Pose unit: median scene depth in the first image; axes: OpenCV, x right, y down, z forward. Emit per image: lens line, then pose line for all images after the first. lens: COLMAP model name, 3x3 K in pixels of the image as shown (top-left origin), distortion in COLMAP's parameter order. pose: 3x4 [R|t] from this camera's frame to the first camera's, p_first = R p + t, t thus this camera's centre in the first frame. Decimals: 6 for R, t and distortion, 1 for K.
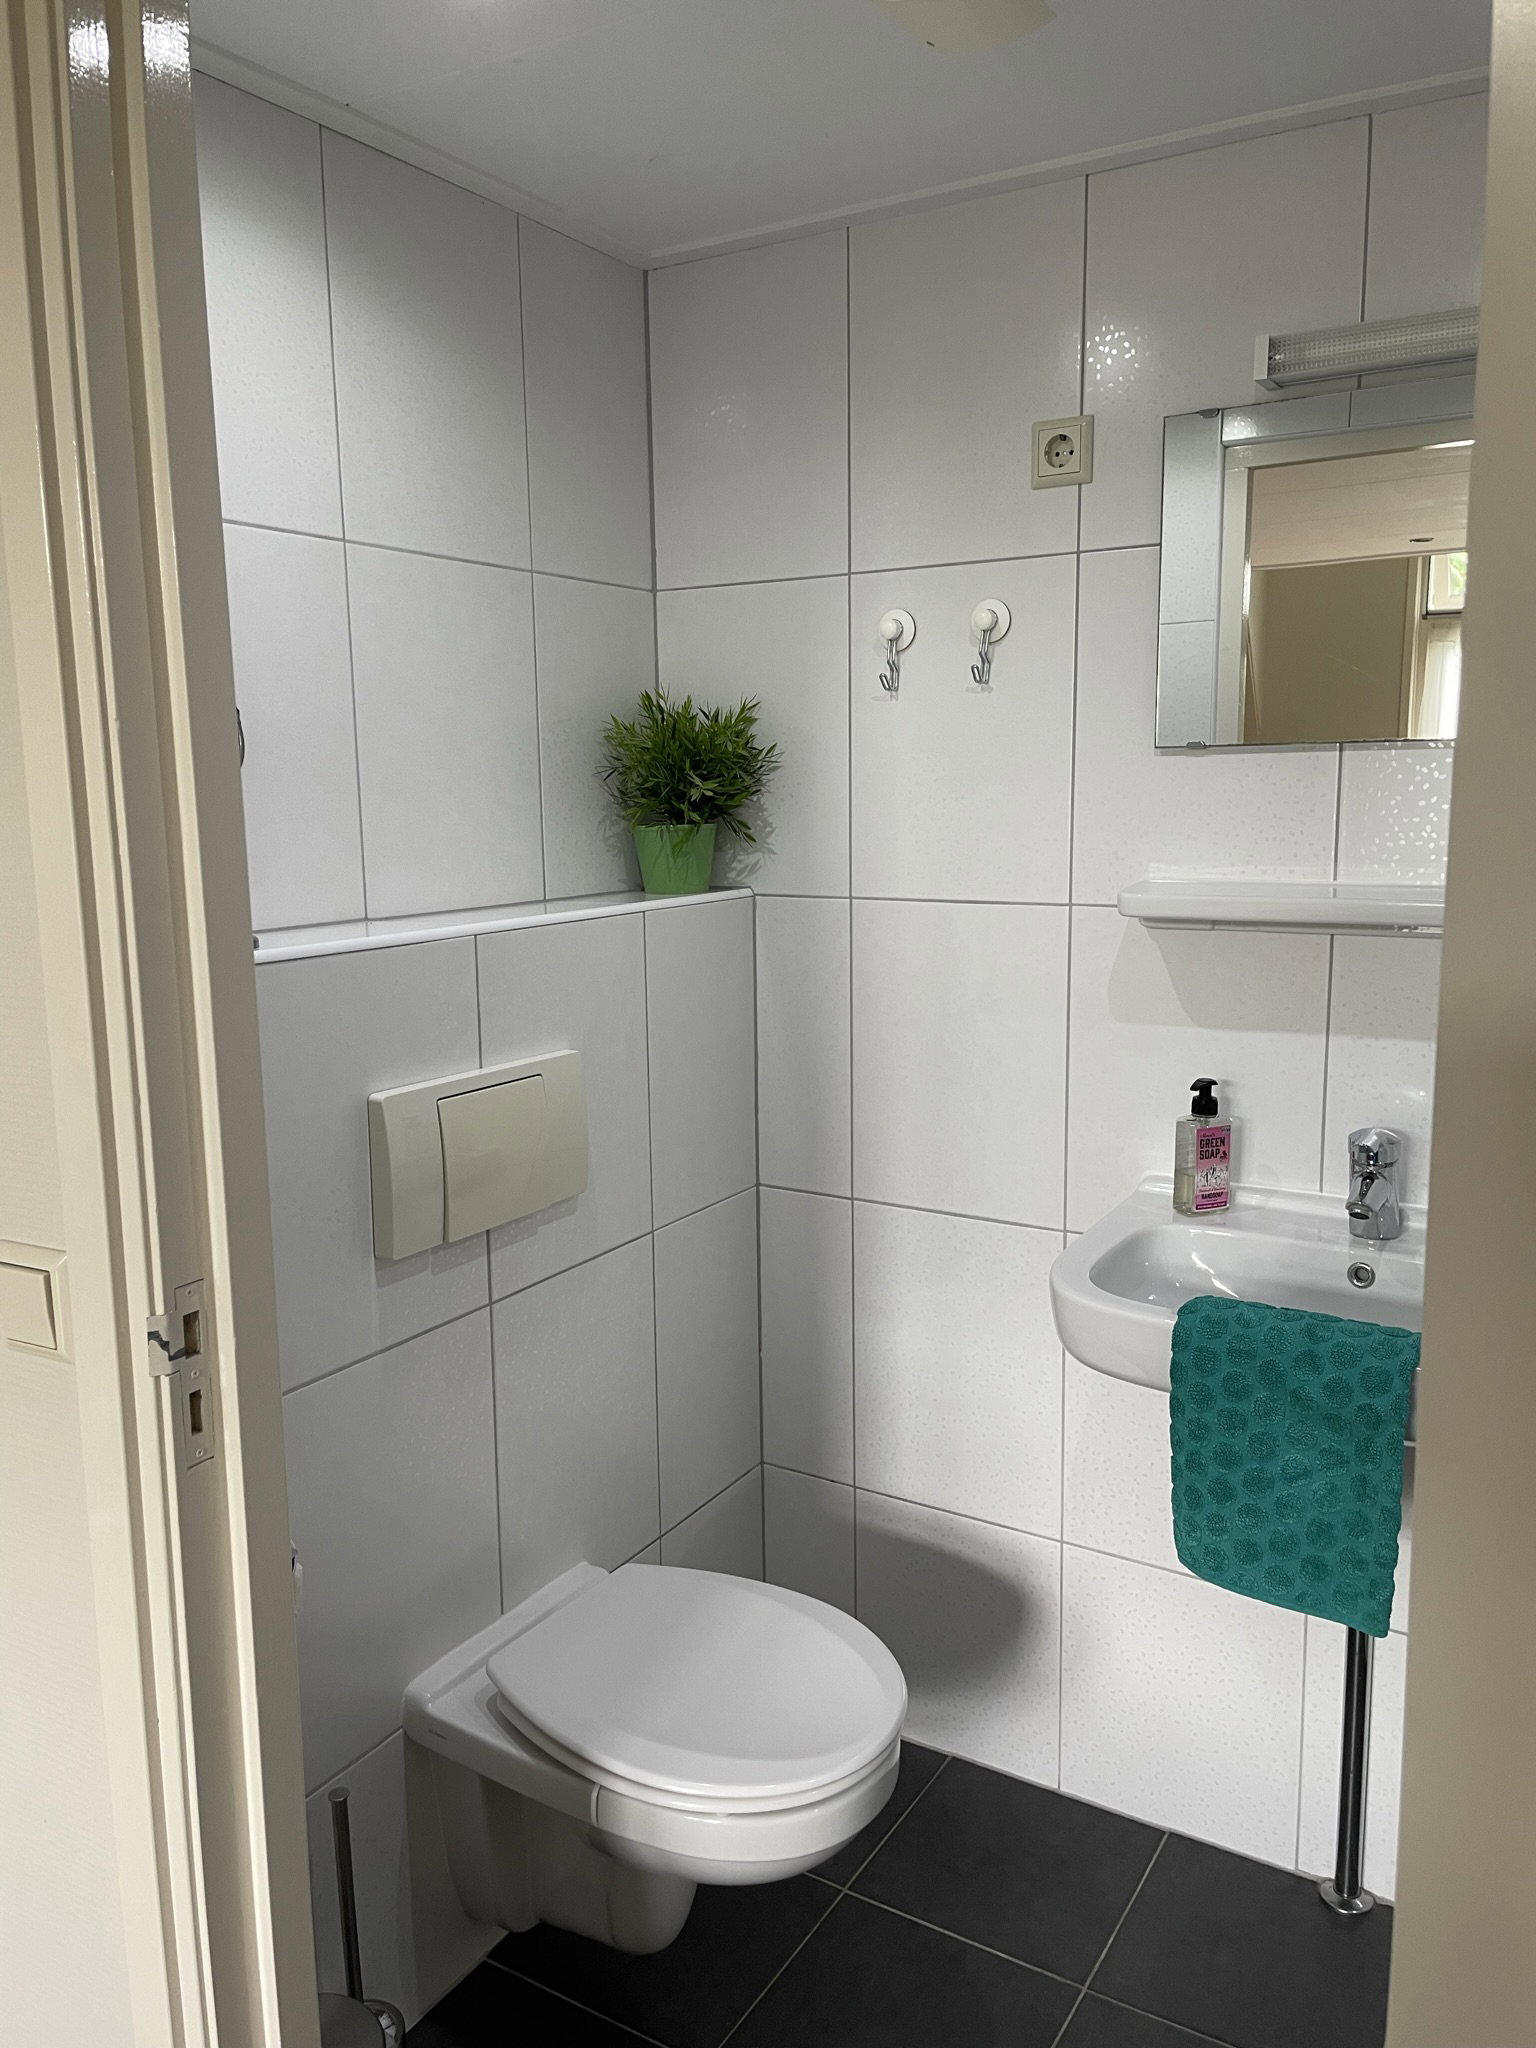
lens RADIAL K [[1565.8, 0, 768.0], [0, 1565.8, 1024.0], [0, 0, 1]] dist [0.090278, -0.001206]
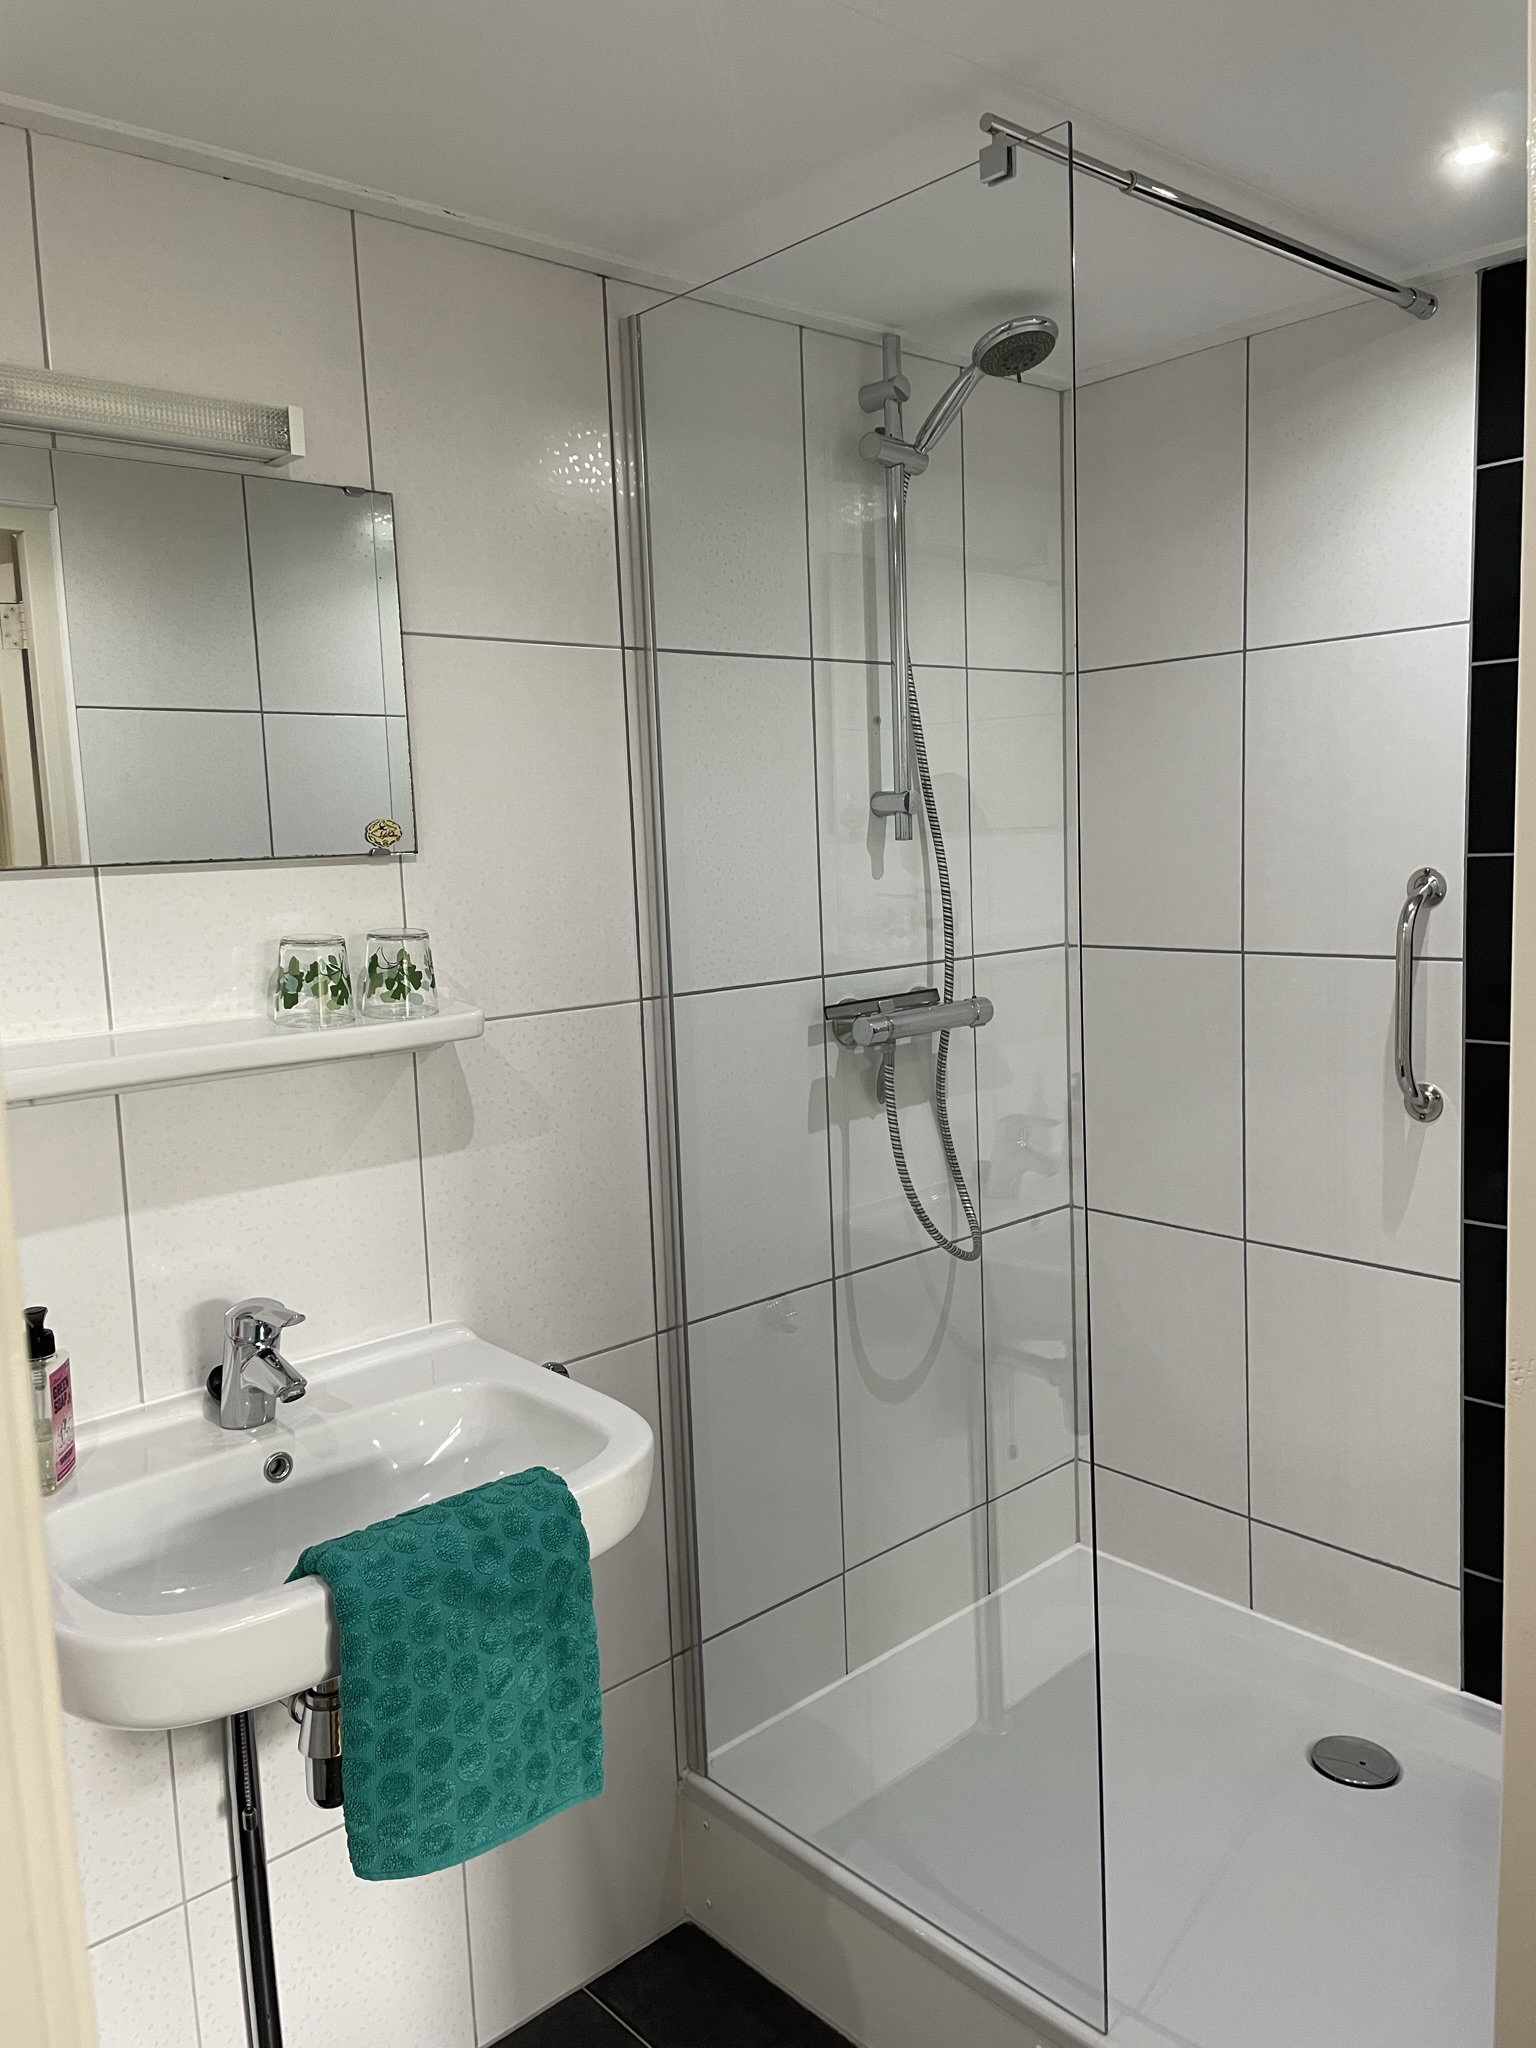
lens RADIAL K [[1562.3, 0, 768.0], [0, 1562.3, 1024.0], [0, 0, 1]] dist [0.063929, 0.001868]
pose [[0.275554, -0.117589, 0.954067, -0.415986], [0.187999, 0.979917, 0.066477, -0.103612], [-0.942723, 0.161045, 0.292126, 0.534731]]
